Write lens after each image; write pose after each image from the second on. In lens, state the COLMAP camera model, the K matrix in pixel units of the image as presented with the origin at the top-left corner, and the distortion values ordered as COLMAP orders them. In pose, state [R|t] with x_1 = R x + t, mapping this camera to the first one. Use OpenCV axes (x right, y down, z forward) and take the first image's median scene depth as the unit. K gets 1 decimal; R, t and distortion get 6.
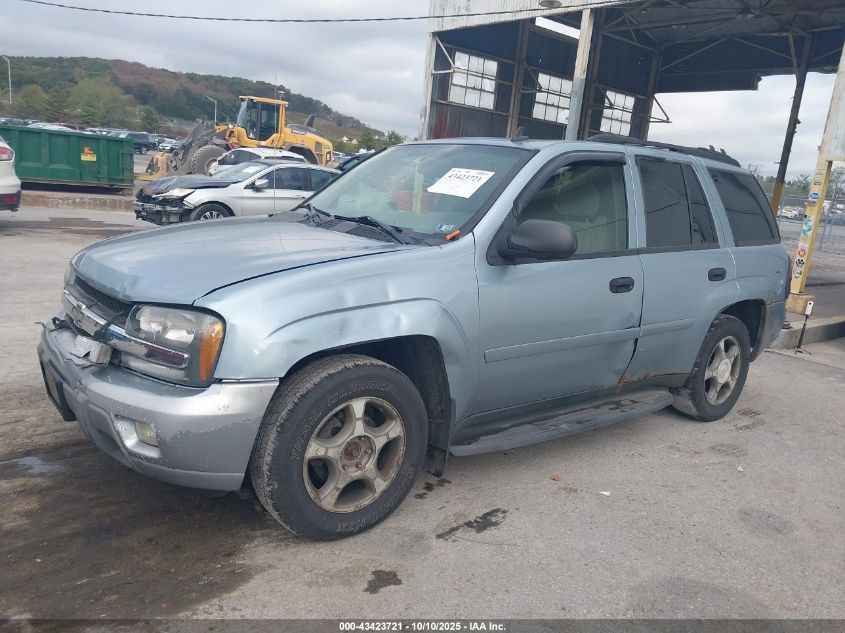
lens RADIAL K [[674.4, 0, 418.3], [0, 674.4, 318.6], [0, 0, 1]] dist [0.021276, -0.053102]
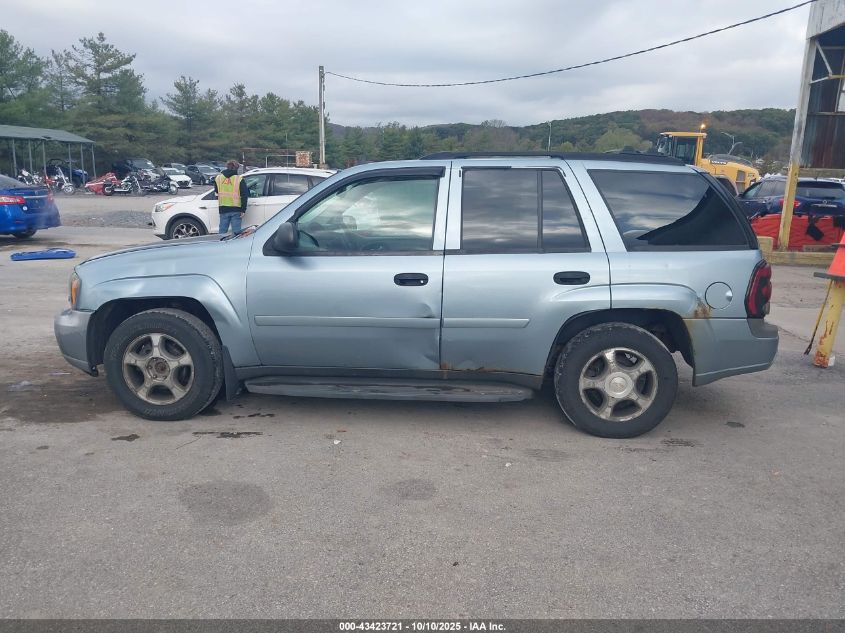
lens RADIAL K [[674.4, 0, 421.6], [0, 674.4, 315.0], [0, 0, 1]] dist [0.021276, -0.053102]
pose [[0.735679, 0.052233, -0.675313, 1.062048], [-0.094925, 0.995133, -0.026440, 0.038756], [0.670646, 0.083556, 0.737057, 0.150498]]
